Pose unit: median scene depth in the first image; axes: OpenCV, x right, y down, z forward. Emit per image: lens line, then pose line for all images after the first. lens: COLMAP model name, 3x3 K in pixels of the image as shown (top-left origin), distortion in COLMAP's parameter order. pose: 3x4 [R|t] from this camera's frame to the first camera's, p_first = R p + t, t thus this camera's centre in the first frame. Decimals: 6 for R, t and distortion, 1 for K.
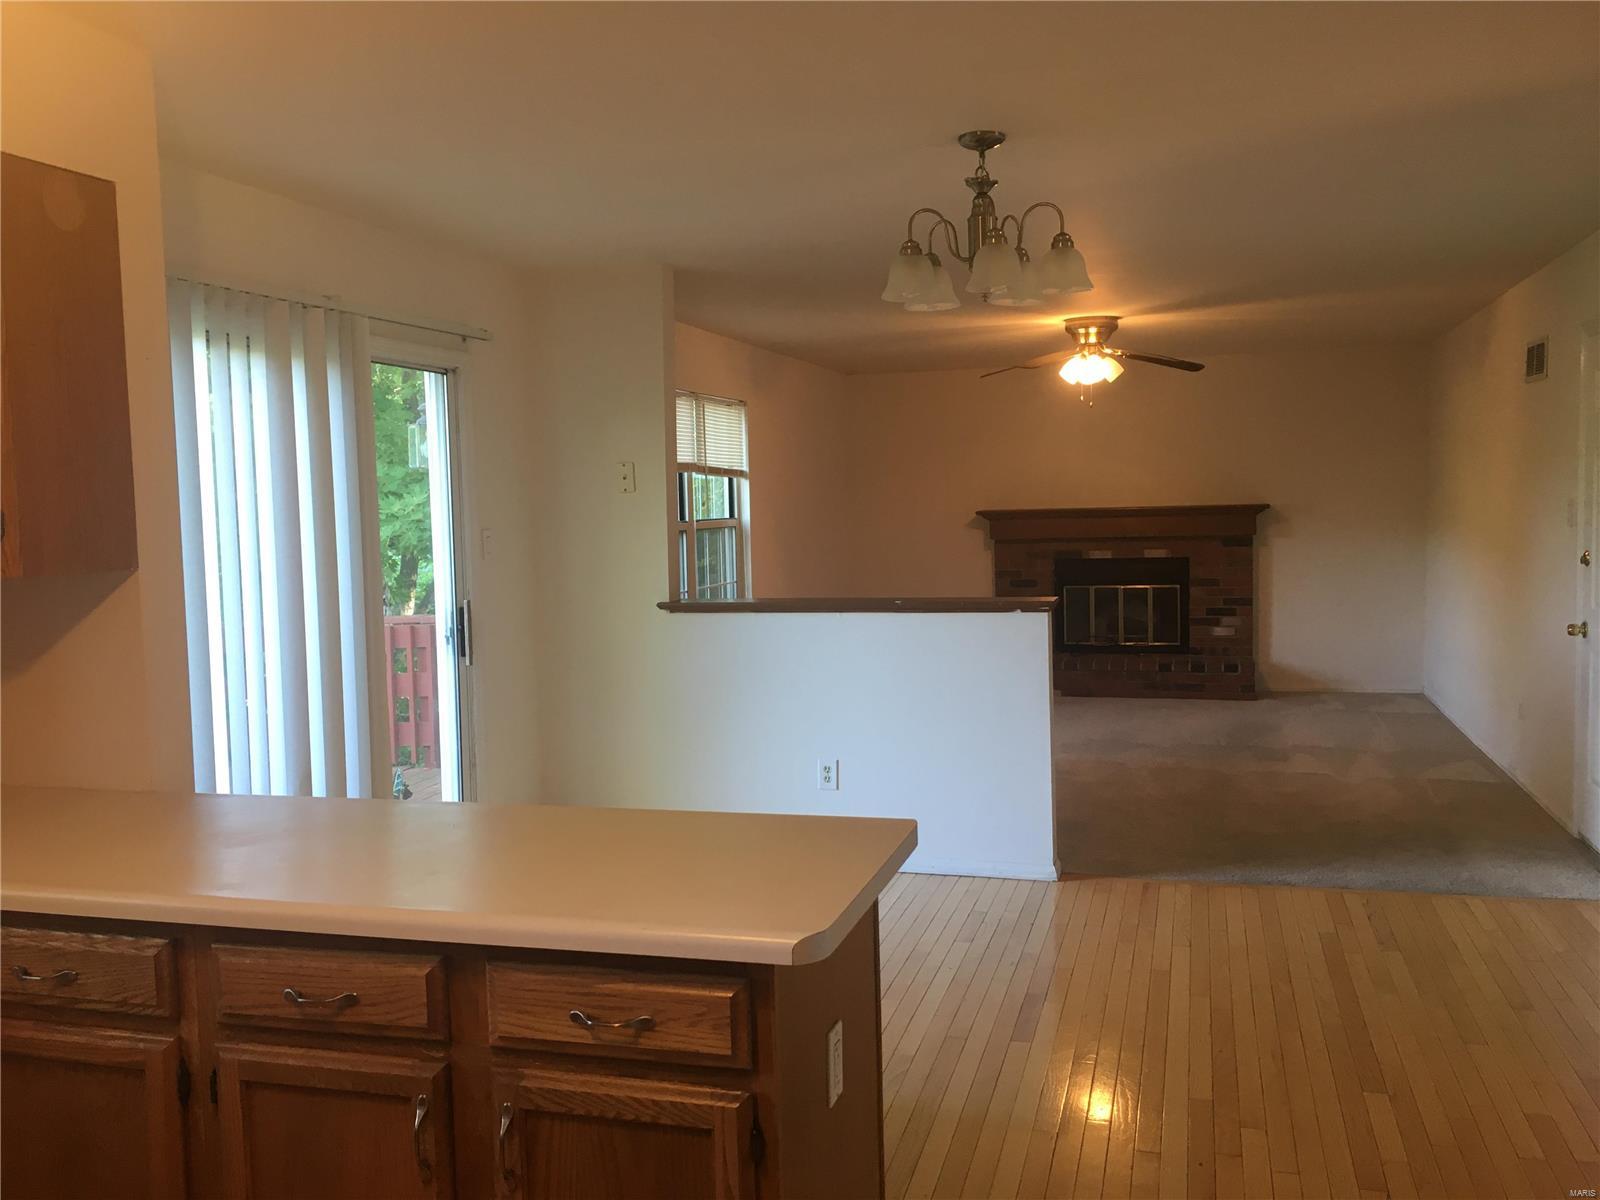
lens RADIAL K [[1356.6, 0, 800.0], [0, 1356.6, 600.0], [0, 0, 1]] dist [0.076111, -0.105515]
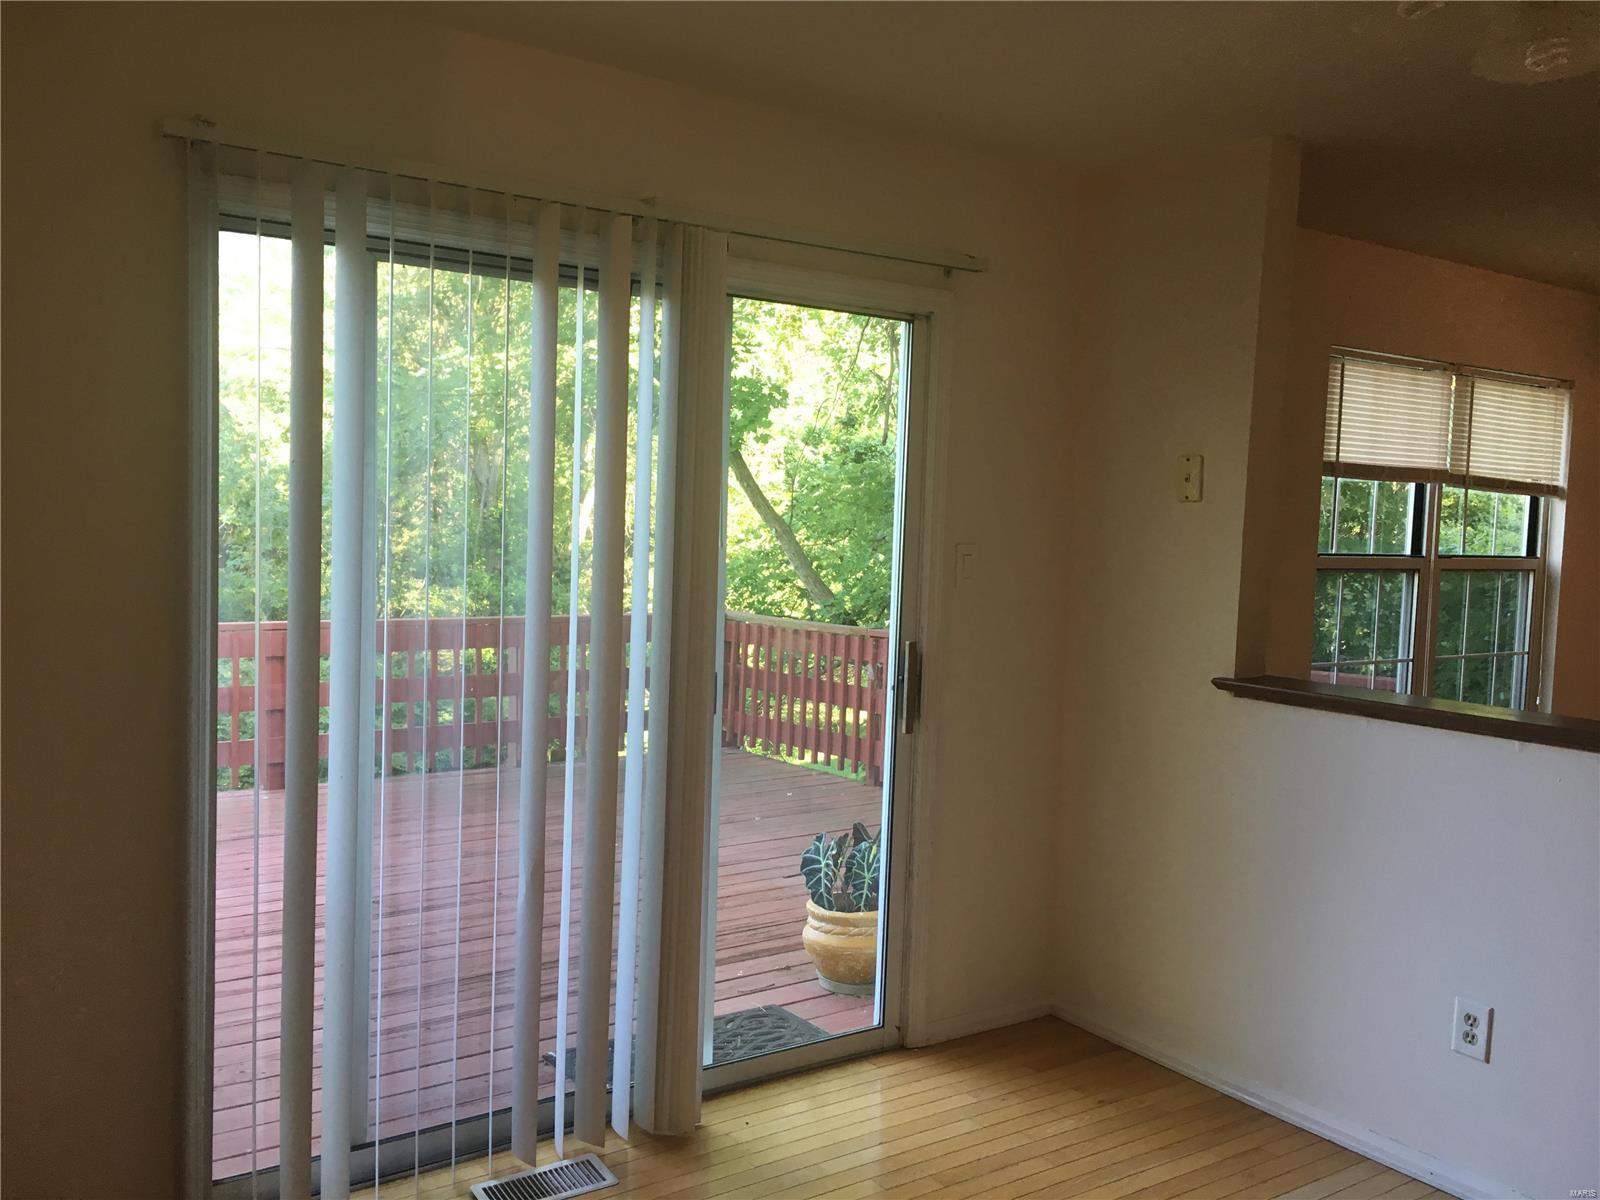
lens RADIAL K [[1356.6, 0, 800.0], [0, 1356.6, 600.0], [0, 0, 1]] dist [0.076111, -0.105515]
pose [[0.779333, 0.091811, -0.619848, 0.104094], [-0.098634, 0.994850, 0.023343, -0.023101], [0.618799, 0.042946, 0.784375, 0.294594]]
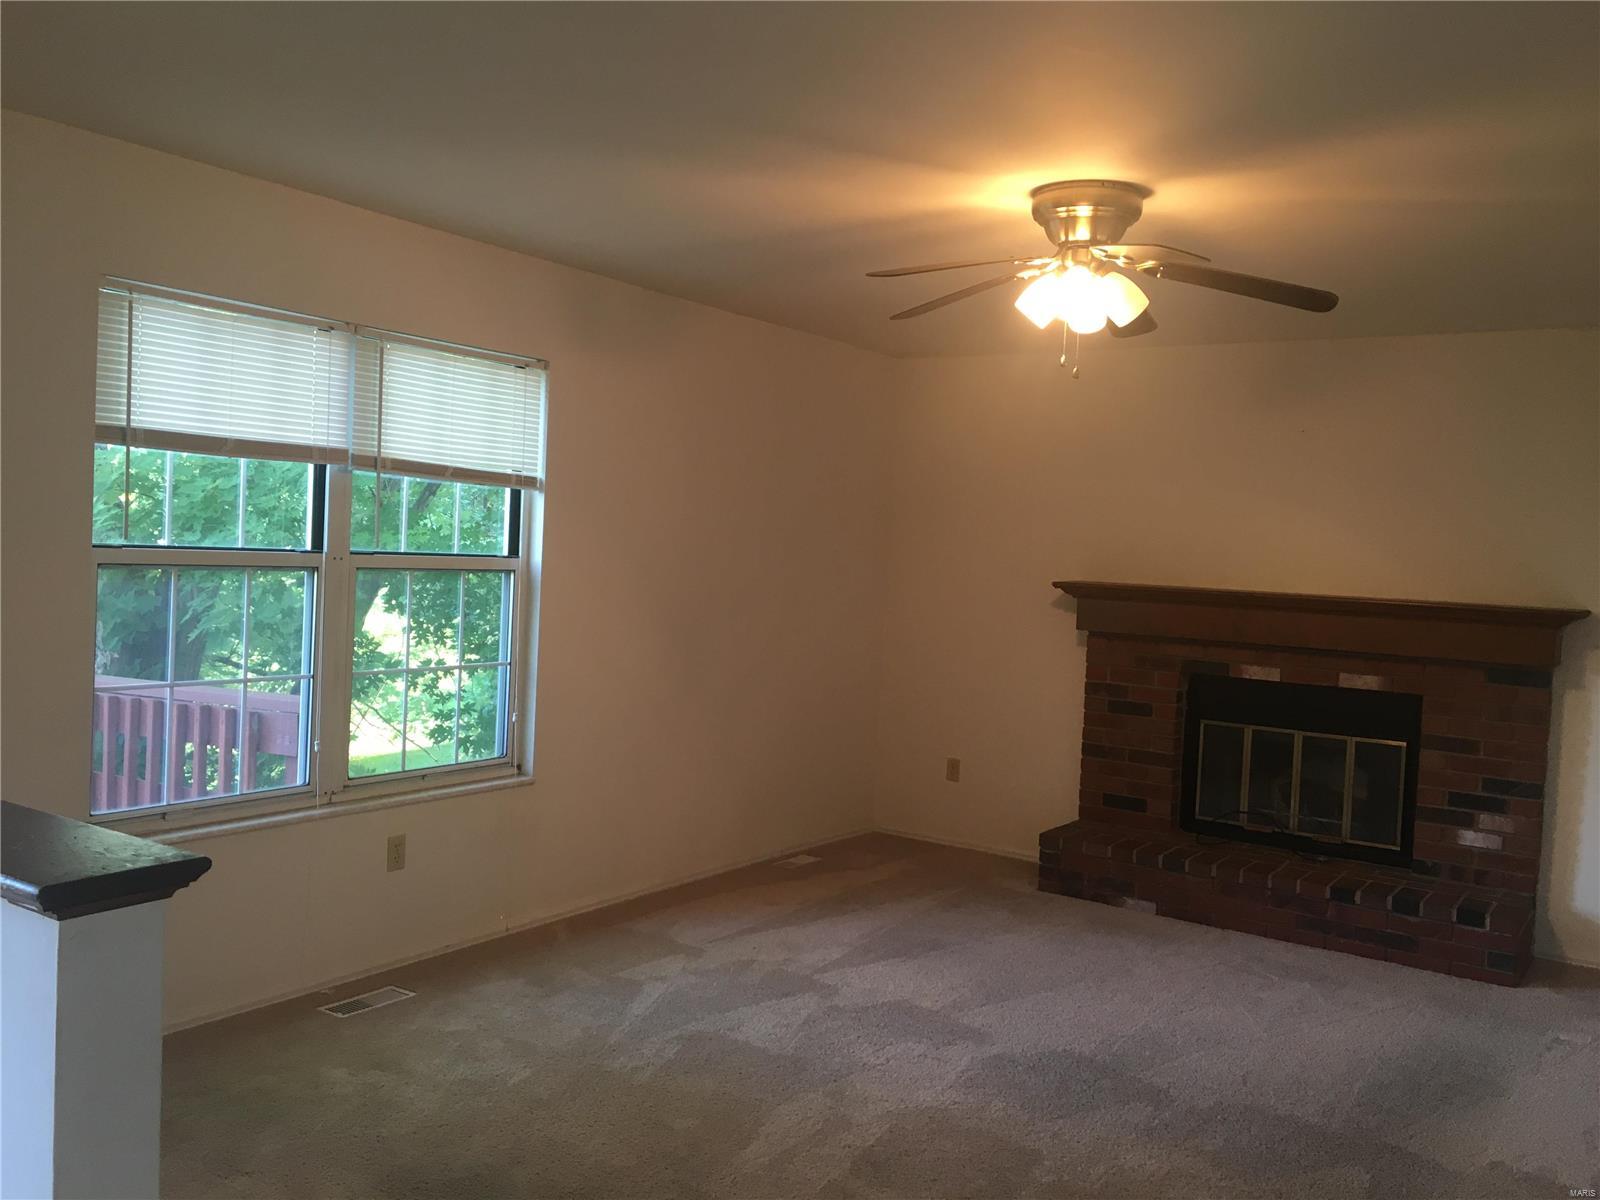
lens RADIAL K [[1327.7, 0, 800.0], [0, 1327.7, 600.0], [0, 0, 1]] dist [0.068984, -0.110264]
pose [[0.948661, 0.082941, -0.305228, 0.287953], [-0.094252, 0.995294, -0.022482, -0.046568], [0.301927, 0.050096, 0.952014, 0.563267]]
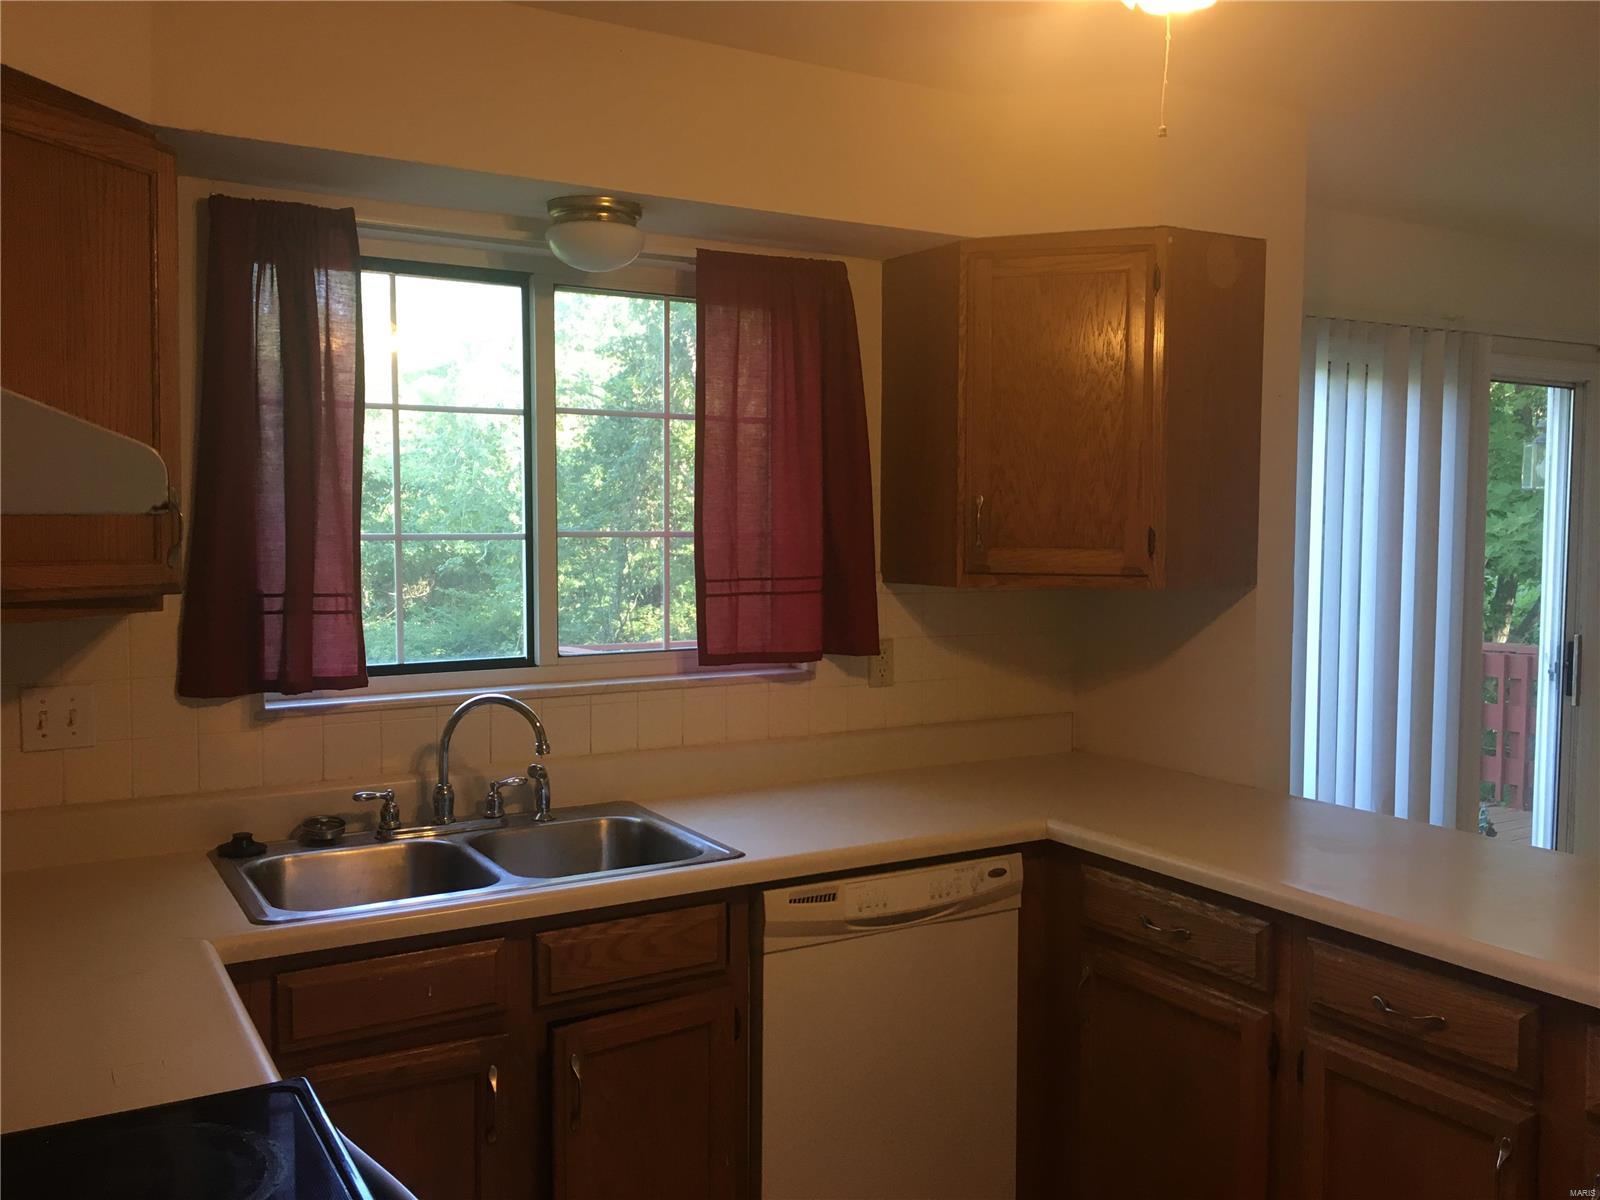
lens RADIAL K [[1356.6, 0, 800.0], [0, 1356.6, 600.0], [0, 0, 1]] dist [0.076111, -0.105515]
pose [[0.730308, 0.067860, -0.679739, 0.000372], [-0.073054, 0.997106, 0.021055, -0.003086], [0.679201, 0.034281, 0.733151, -0.025309]]
